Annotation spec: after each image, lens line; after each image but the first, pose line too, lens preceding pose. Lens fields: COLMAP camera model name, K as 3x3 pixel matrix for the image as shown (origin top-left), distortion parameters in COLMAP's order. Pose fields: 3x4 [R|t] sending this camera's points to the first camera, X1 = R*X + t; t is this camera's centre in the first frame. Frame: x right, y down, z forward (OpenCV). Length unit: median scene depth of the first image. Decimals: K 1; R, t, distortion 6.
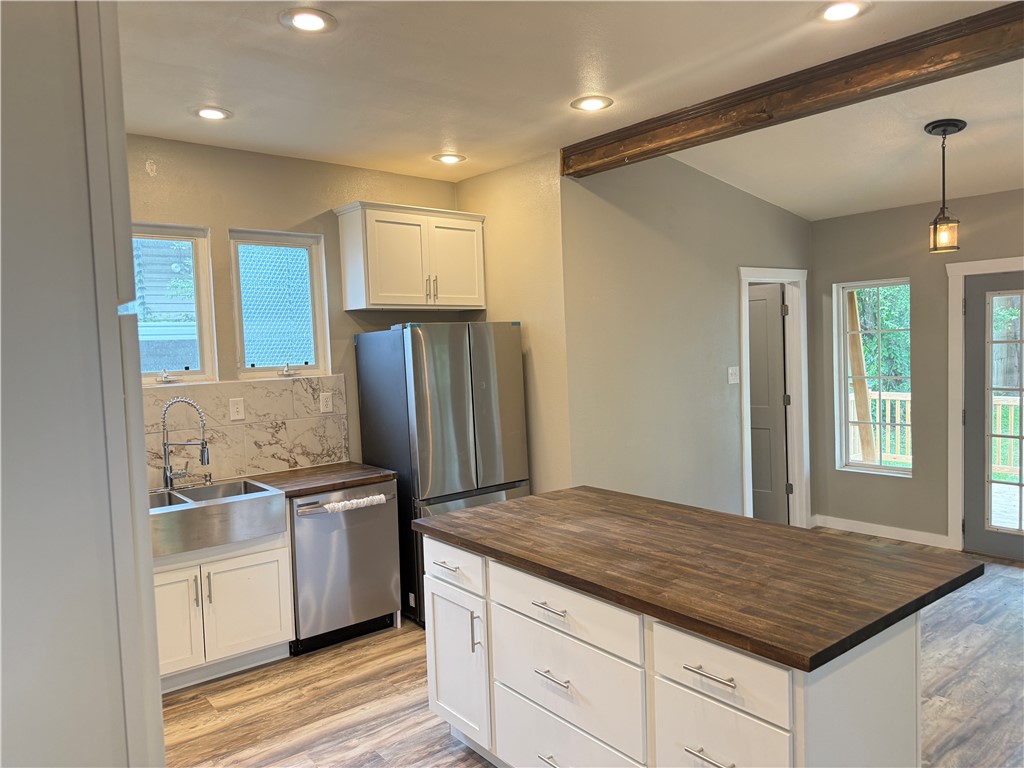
lens RADIAL K [[721.8, 0, 513.4], [0, 721.8, 389.4], [0, 0, 1]] dist [0.047922, -0.053542]
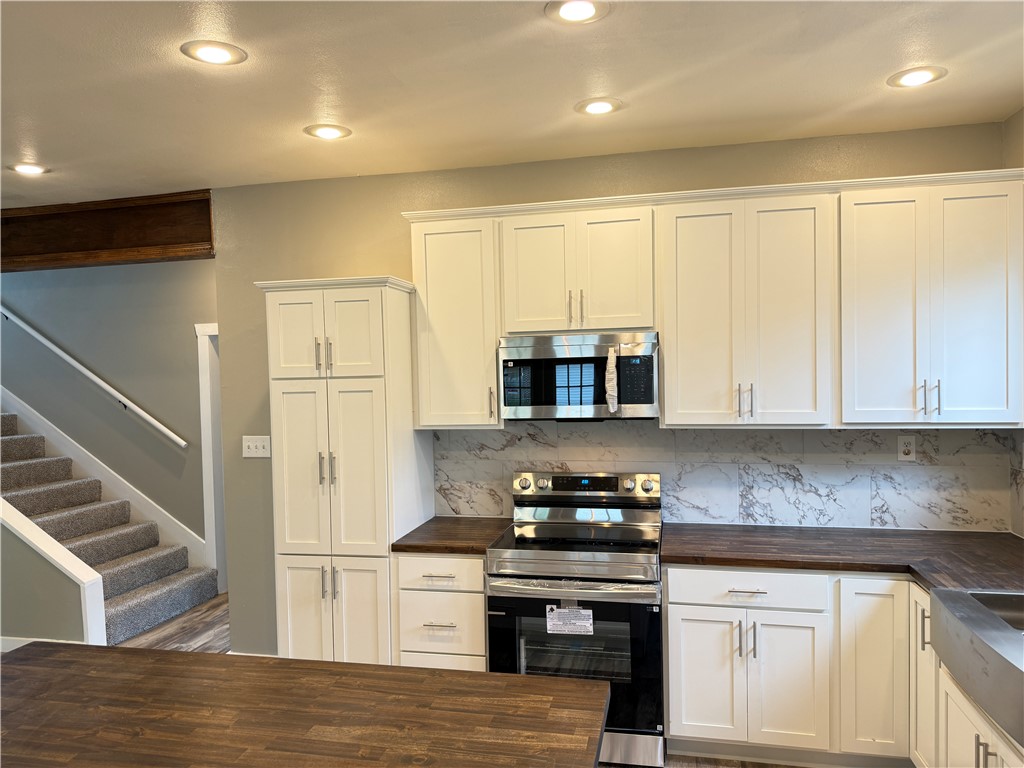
lens RADIAL K [[721.8, 0, 502.0], [0, 721.8, 381.4], [0, 0, 1]] dist [0.047922, -0.053542]
pose [[-0.777103, 0.062029, -0.626309, 0.205396], [0.009309, 0.996155, 0.087108, -0.086825], [0.629305, 0.061862, -0.774693, 0.962969]]
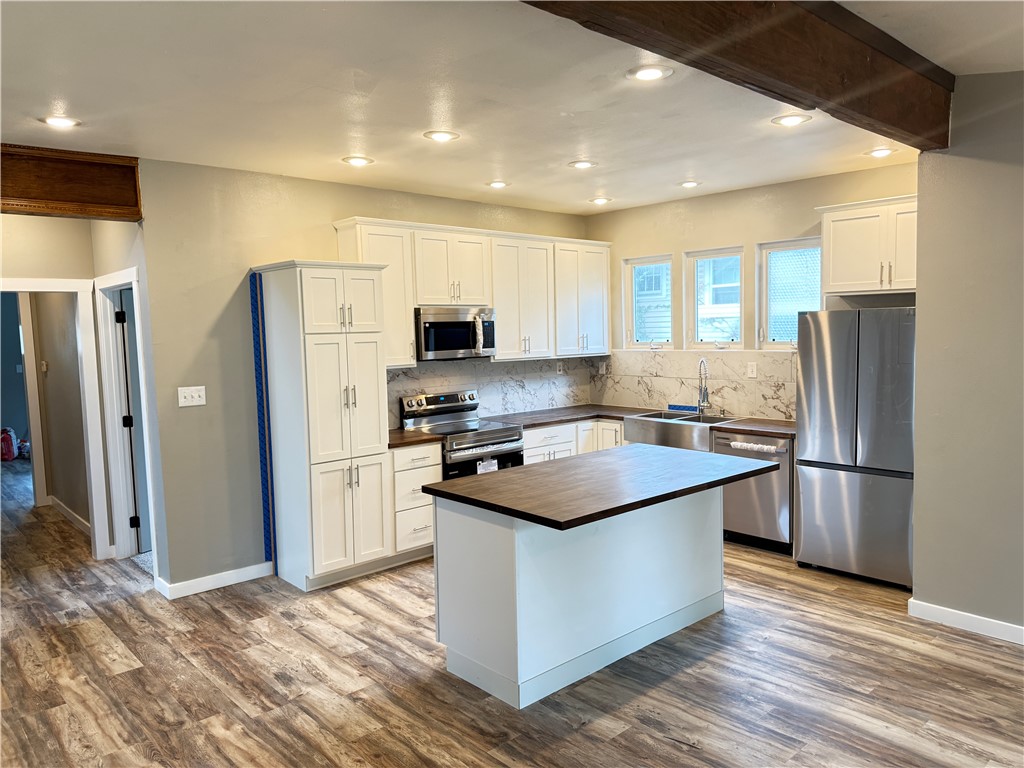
lens RADIAL K [[721.8, 0, 513.7], [0, 721.8, 380.2], [0, 0, 1]] dist [0.047922, -0.053542]
pose [[0.070806, 0.105327, -0.991914, 0.973837], [-0.043681, 0.993783, 0.102407, -0.076270], [0.996533, 0.036077, 0.074967, 0.410338]]
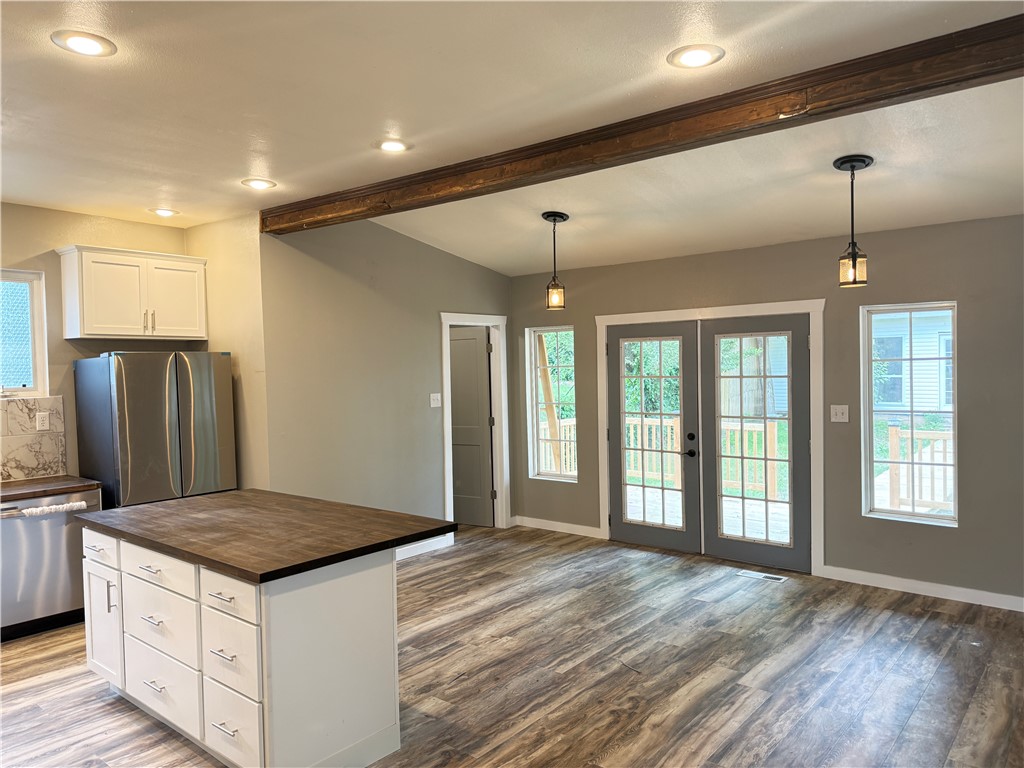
lens RADIAL K [[721.8, 0, 508.3], [0, 721.8, 391.9], [0, 0, 1]] dist [0.047922, -0.053542]
pose [[0.979879, 0.011940, 0.199233, 0.227605], [-0.005499, 0.999445, -0.032847, 0.006449], [-0.199515, 0.031091, 0.979401, -0.251710]]
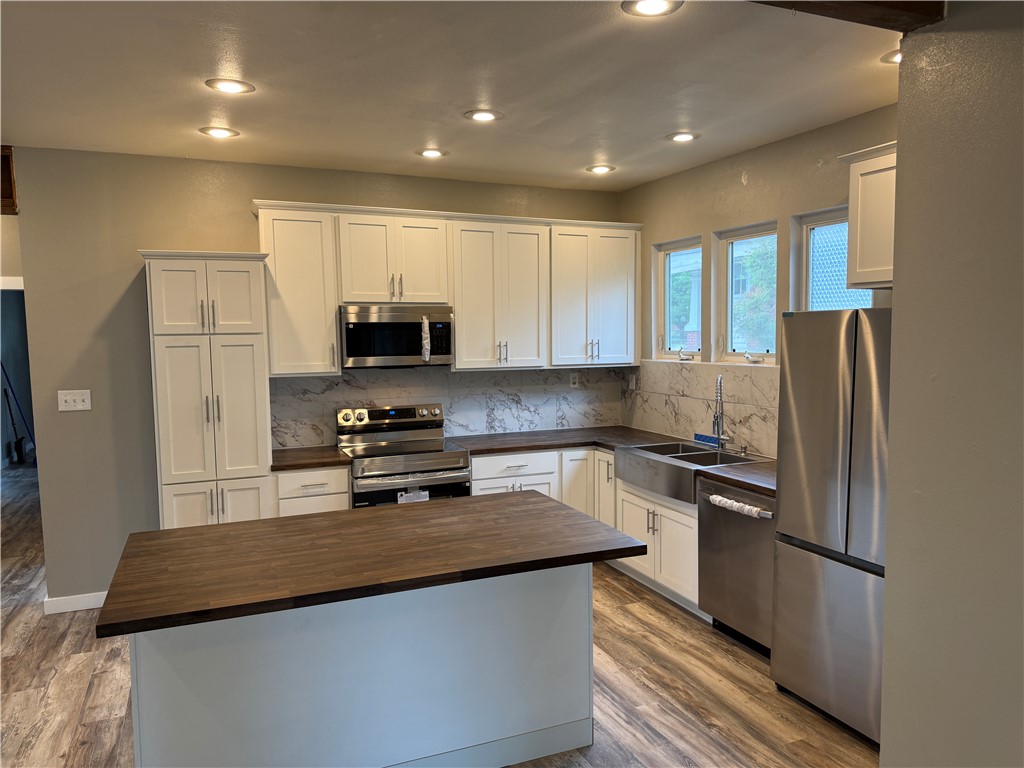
lens RADIAL K [[721.8, 0, 514.8], [0, 721.8, 389.0], [0, 0, 1]] dist [0.047922, -0.053542]
pose [[-0.258231, 0.112530, -0.959507, 0.677066], [-0.042269, 0.990926, 0.127590, -0.091254], [0.965158, 0.073505, -0.251131, 0.861424]]
